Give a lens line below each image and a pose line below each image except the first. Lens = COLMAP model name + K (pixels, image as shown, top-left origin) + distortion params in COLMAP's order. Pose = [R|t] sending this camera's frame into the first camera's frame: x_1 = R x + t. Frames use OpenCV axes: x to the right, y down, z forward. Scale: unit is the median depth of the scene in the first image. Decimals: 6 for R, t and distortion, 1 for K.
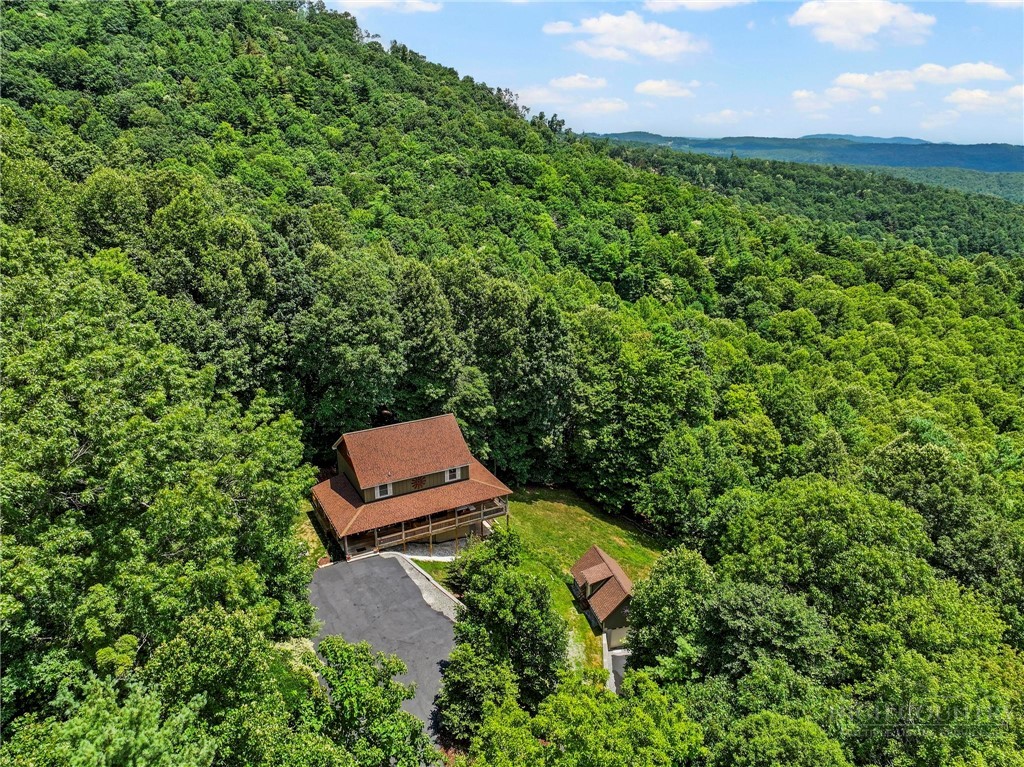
lens RADIAL K [[719.6, 0, 513.1], [0, 719.6, 381.6], [0, 0, 1]] dist [-0.004756, -0.001502]
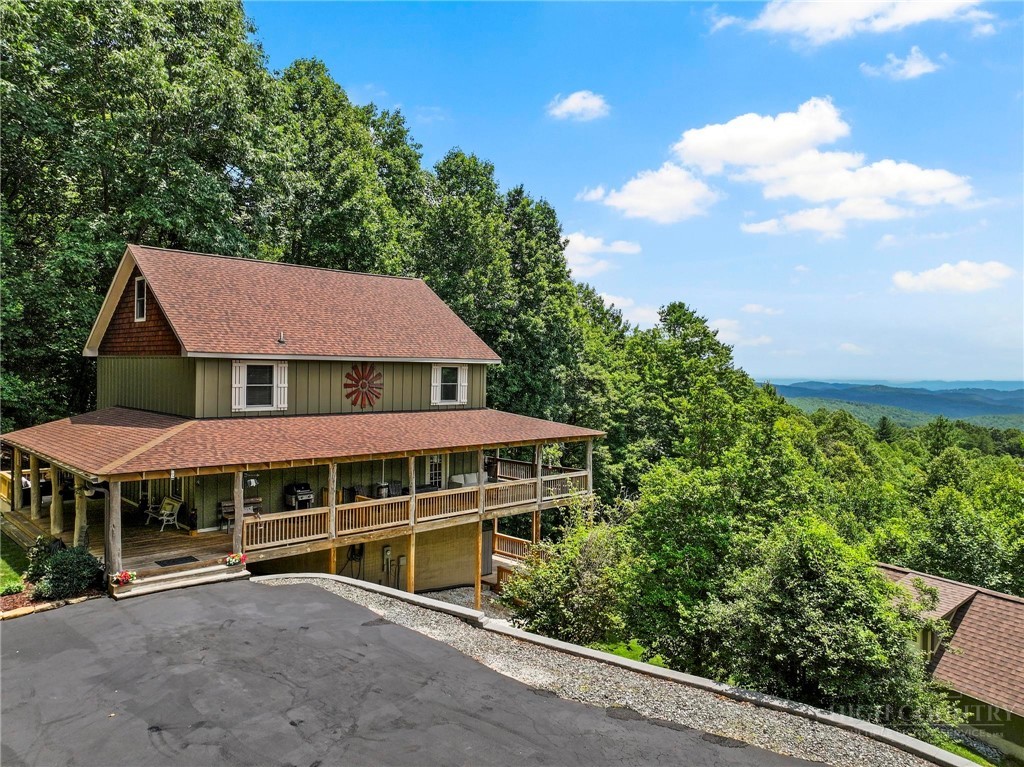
lens RADIAL K [[719.6, 0, 512.4], [0, 719.6, 383.9], [0, 0, 1]] dist [-0.004756, -0.001502]
pose [[0.960279, 0.004270, 0.279010, -0.130046], [0.087538, 0.944798, -0.315742, 0.207091], [-0.264956, 0.327624, 0.906896, 0.552467]]
